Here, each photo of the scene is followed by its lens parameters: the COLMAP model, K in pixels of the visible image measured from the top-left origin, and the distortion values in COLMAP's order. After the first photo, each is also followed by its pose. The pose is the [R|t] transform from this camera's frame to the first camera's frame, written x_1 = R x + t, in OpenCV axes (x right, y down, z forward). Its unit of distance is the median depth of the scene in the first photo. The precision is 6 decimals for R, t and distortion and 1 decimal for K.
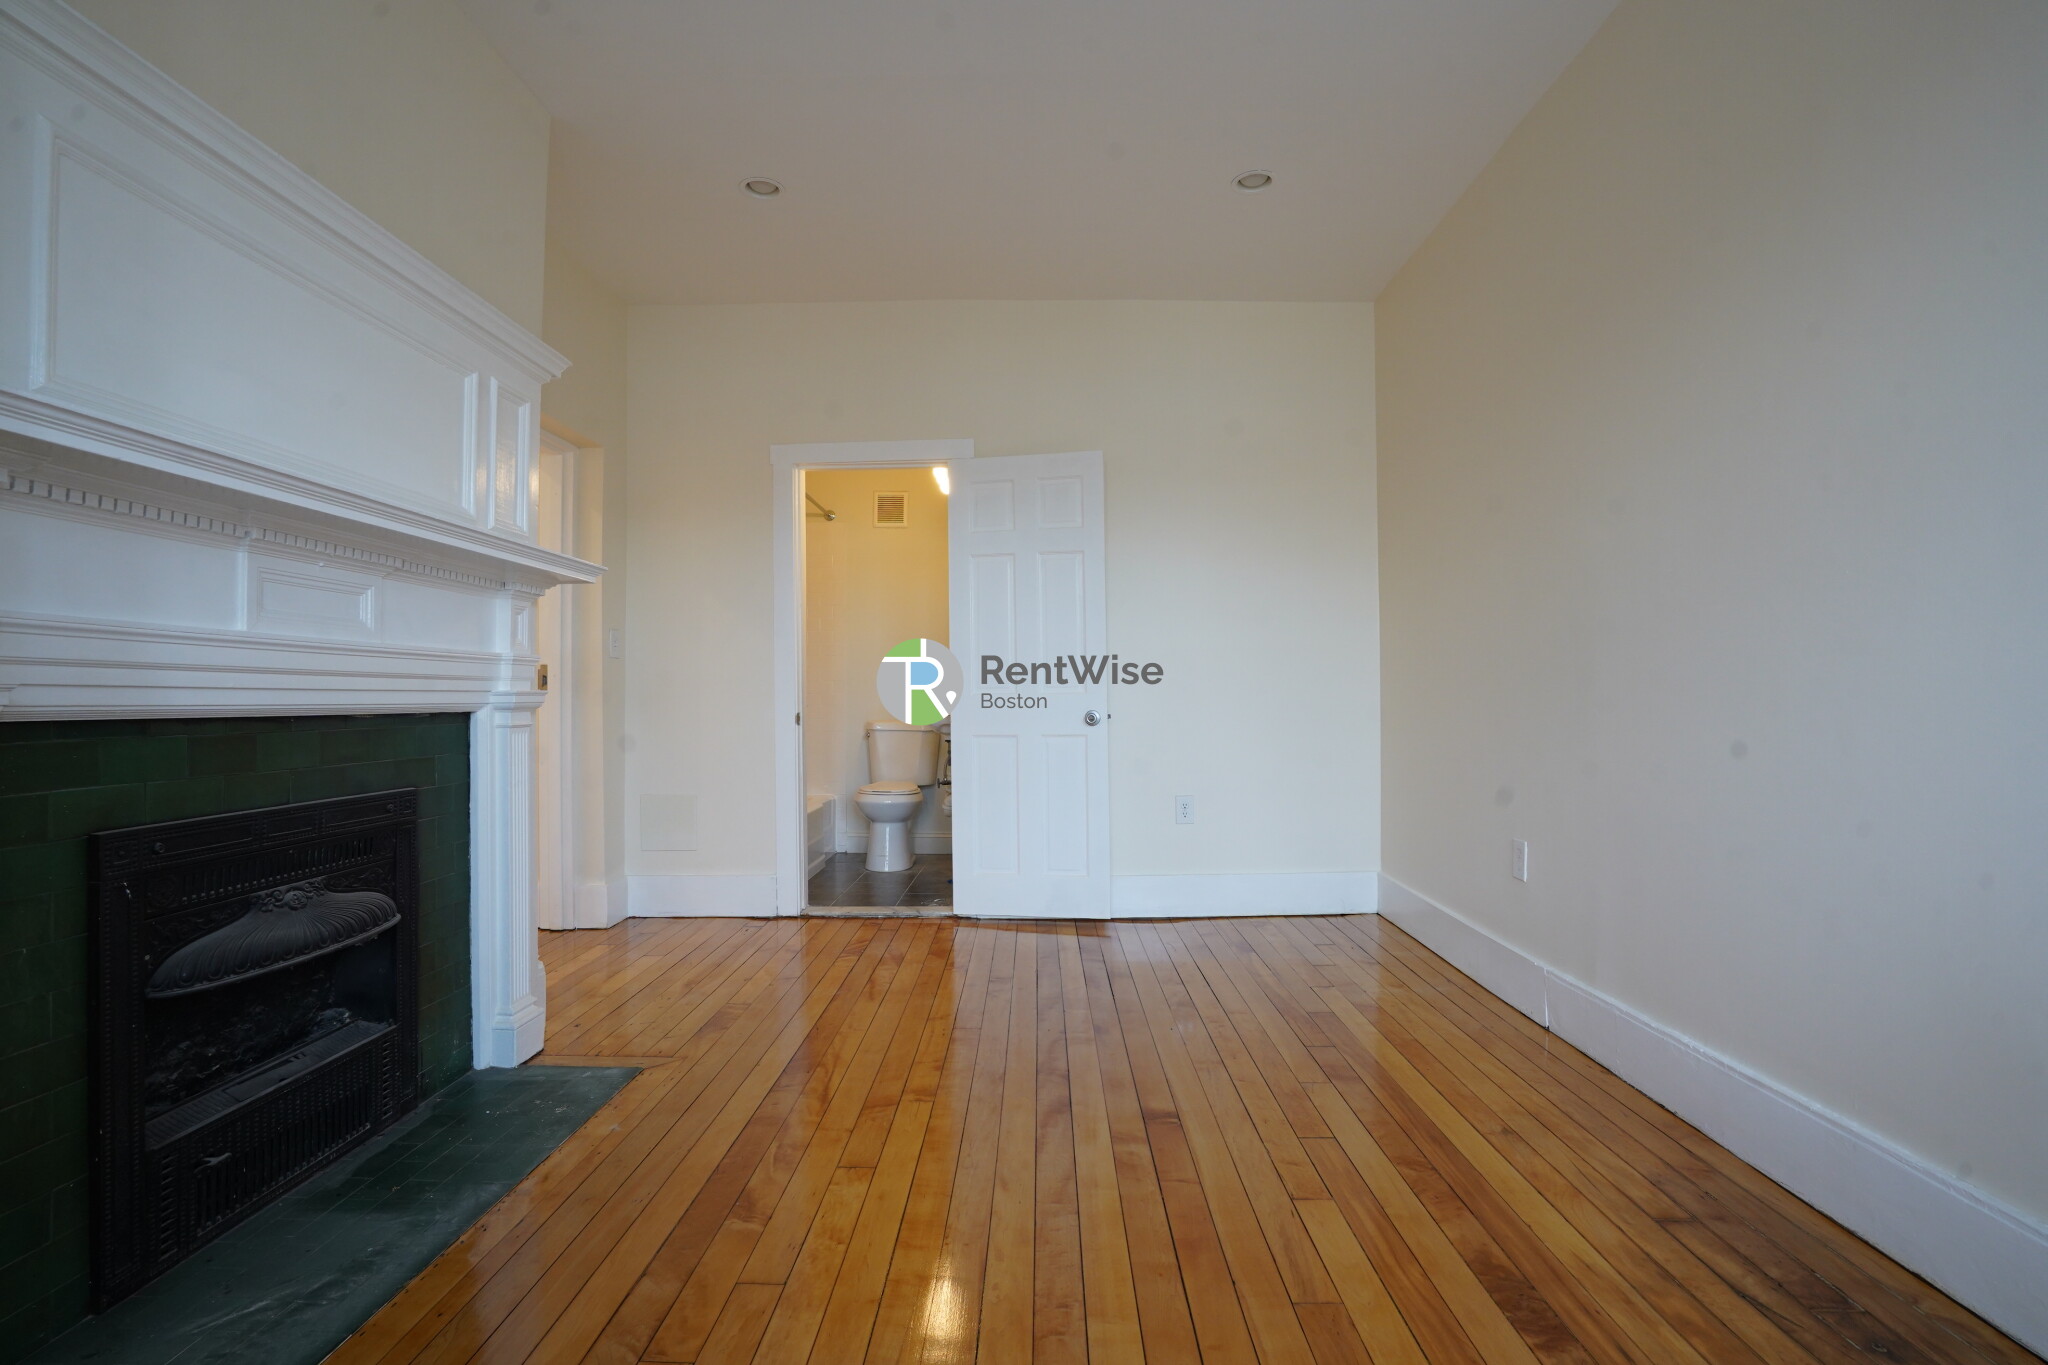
lens RADIAL K [[950.9, 0, 1027.1], [0, 950.9, 685.6], [0, 0, 1]] dist [-0.042799, 0.011628]
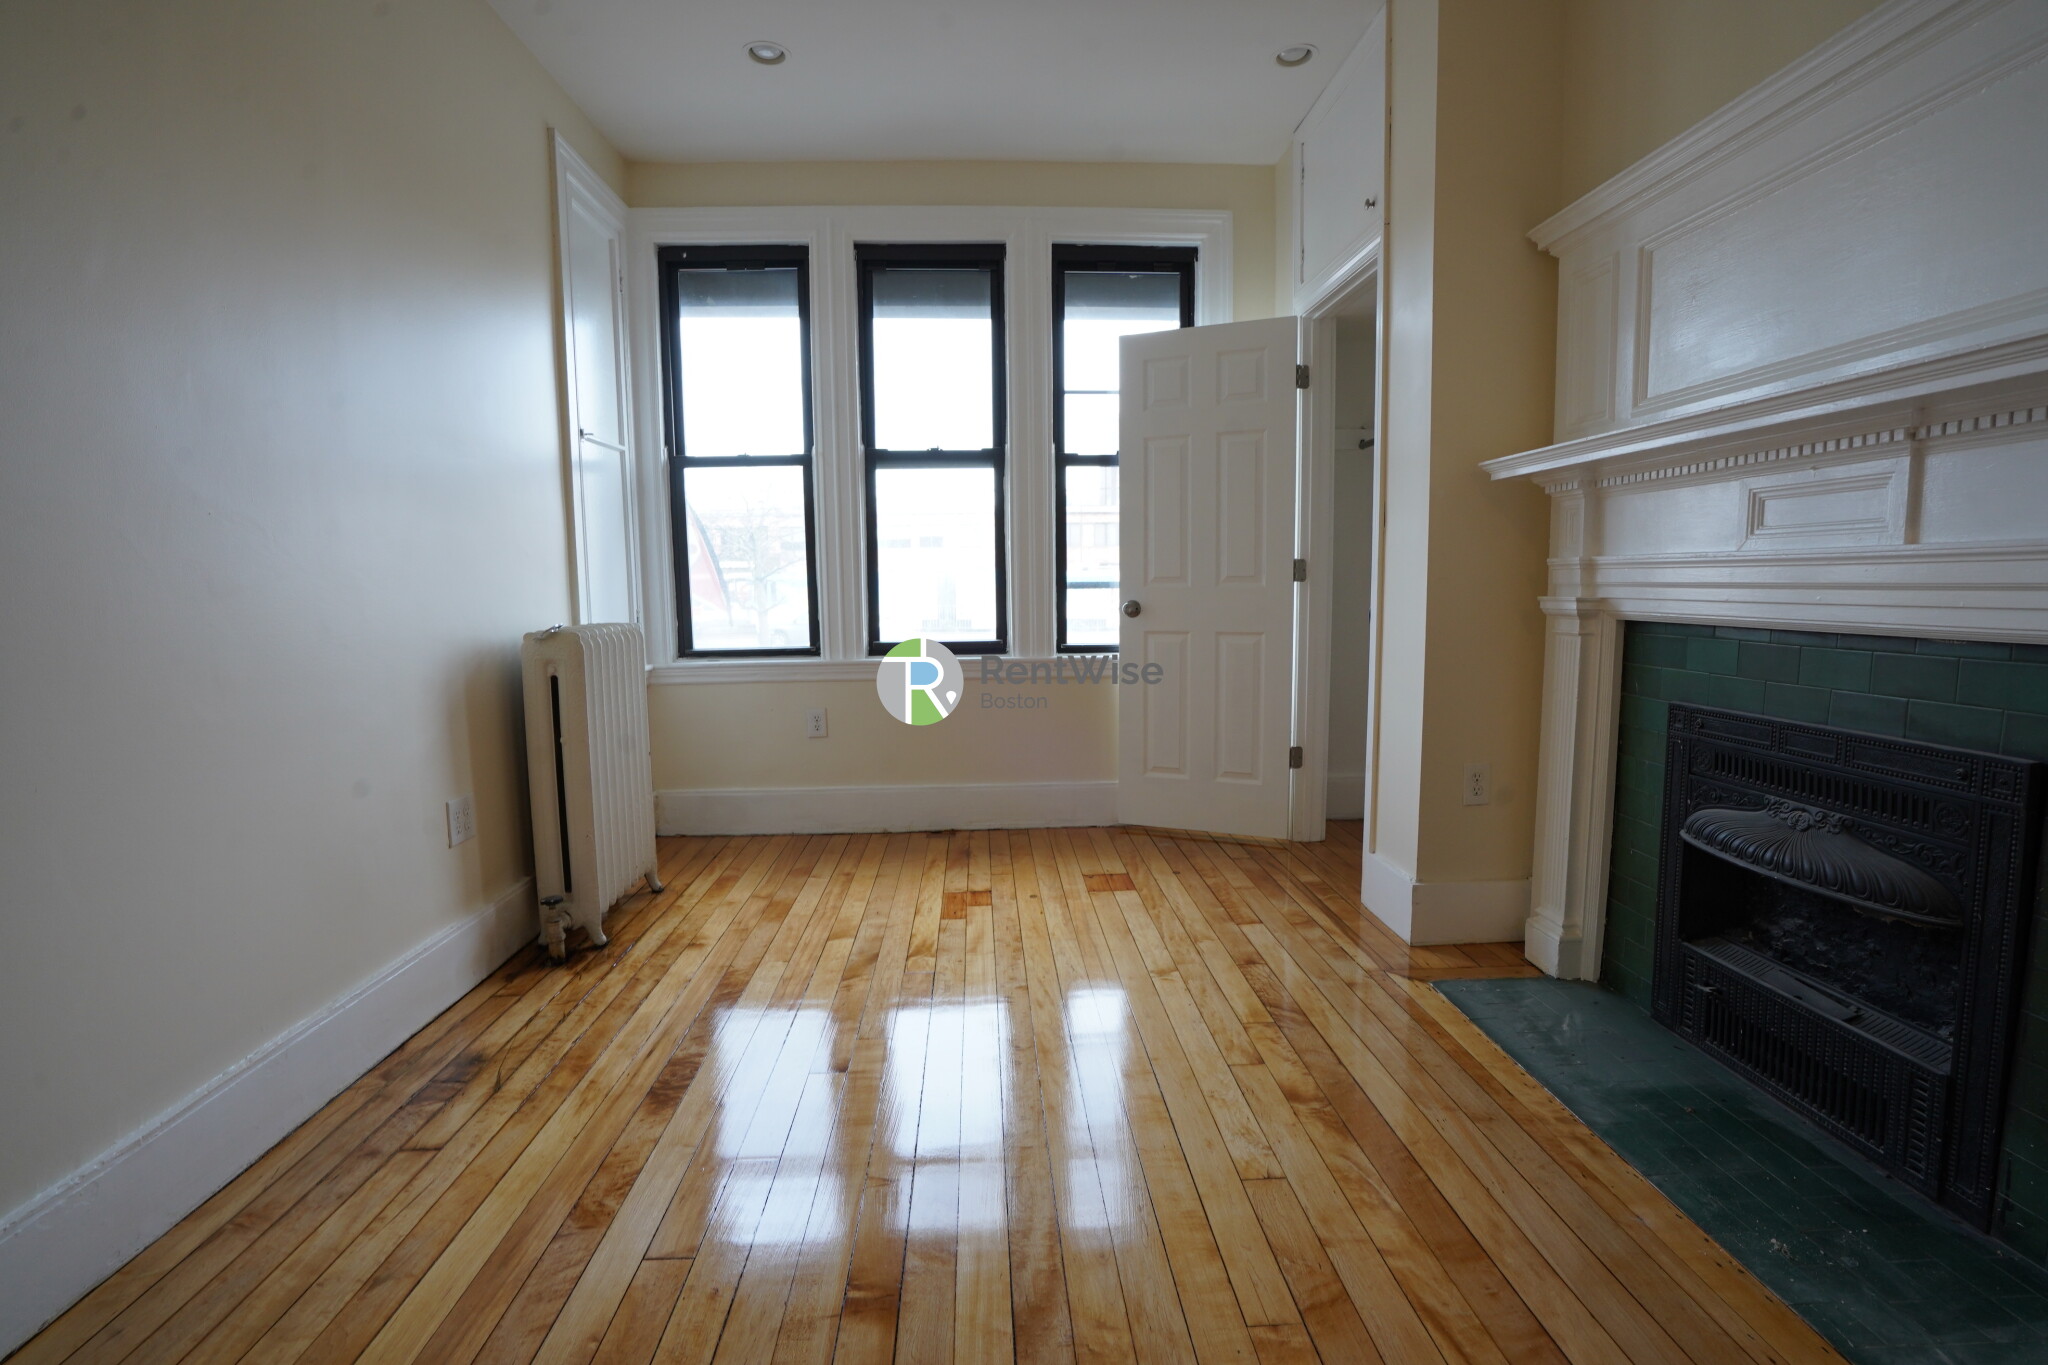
lens RADIAL K [[950.9, 0, 1026.1], [0, 950.9, 684.0], [0, 0, 1]] dist [-0.042799, 0.011628]
pose [[-0.997769, 0.021940, -0.063046, 0.084667], [0.016018, 0.995542, 0.092952, -0.017788], [0.064805, 0.091735, -0.993673, 1.951314]]
